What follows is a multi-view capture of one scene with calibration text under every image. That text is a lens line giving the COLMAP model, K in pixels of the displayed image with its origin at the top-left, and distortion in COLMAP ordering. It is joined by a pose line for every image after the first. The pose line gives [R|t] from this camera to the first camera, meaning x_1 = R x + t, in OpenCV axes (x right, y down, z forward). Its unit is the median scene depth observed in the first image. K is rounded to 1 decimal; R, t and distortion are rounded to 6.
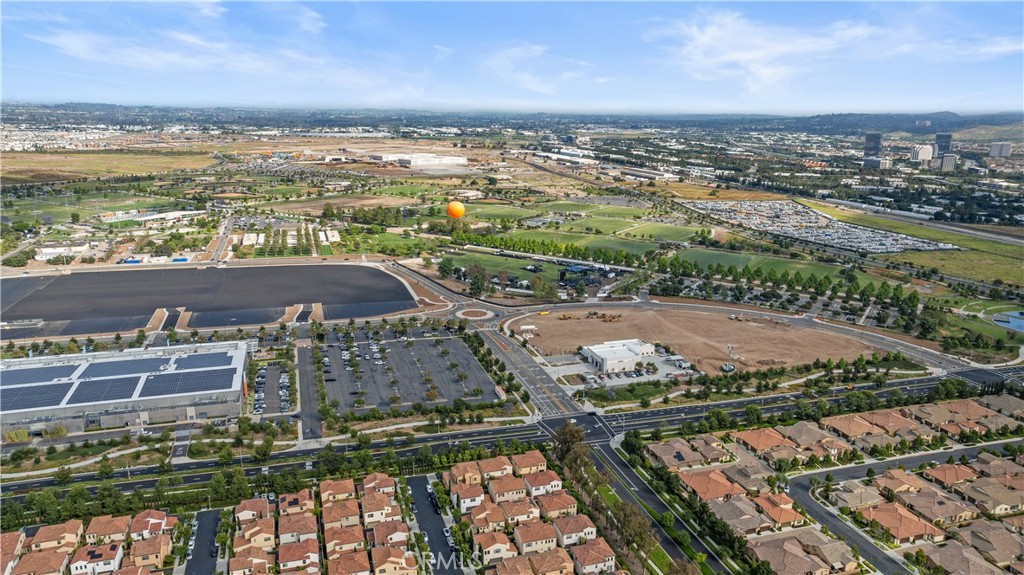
lens RADIAL K [[715.5, 0, 512.0], [0, 715.5, 287.5], [0, 0, 1]] dist [-0.001425, -0.000308]
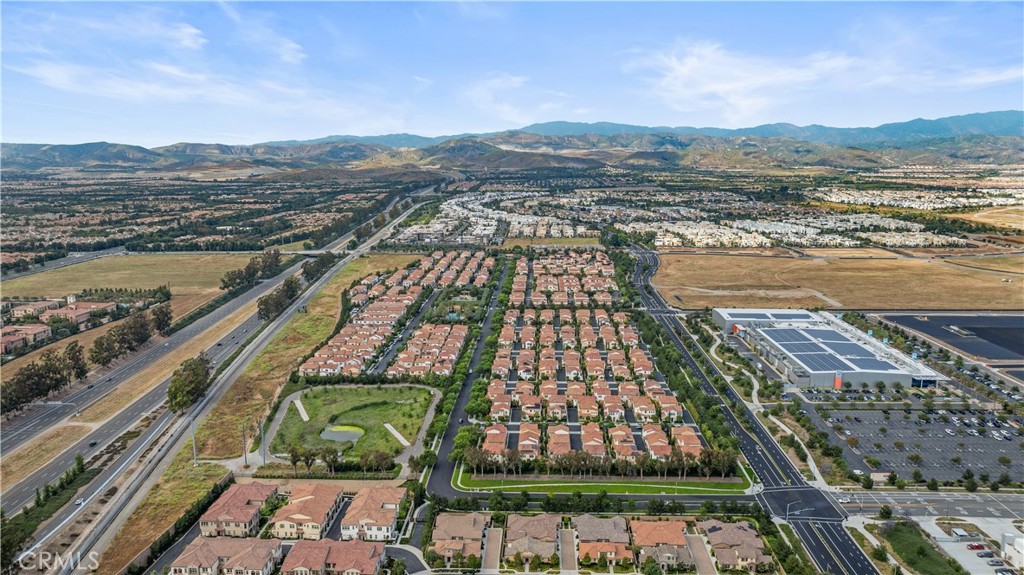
lens RADIAL K [[715.5, 0, 512.0], [0, 715.5, 287.5], [0, 0, 1]] dist [-0.001425, -0.000308]
pose [[-0.339853, 0.145125, -0.929214, 0.992852], [-0.242171, 0.941201, 0.235570, -0.178201], [0.908765, 0.305088, -0.284725, 0.835881]]
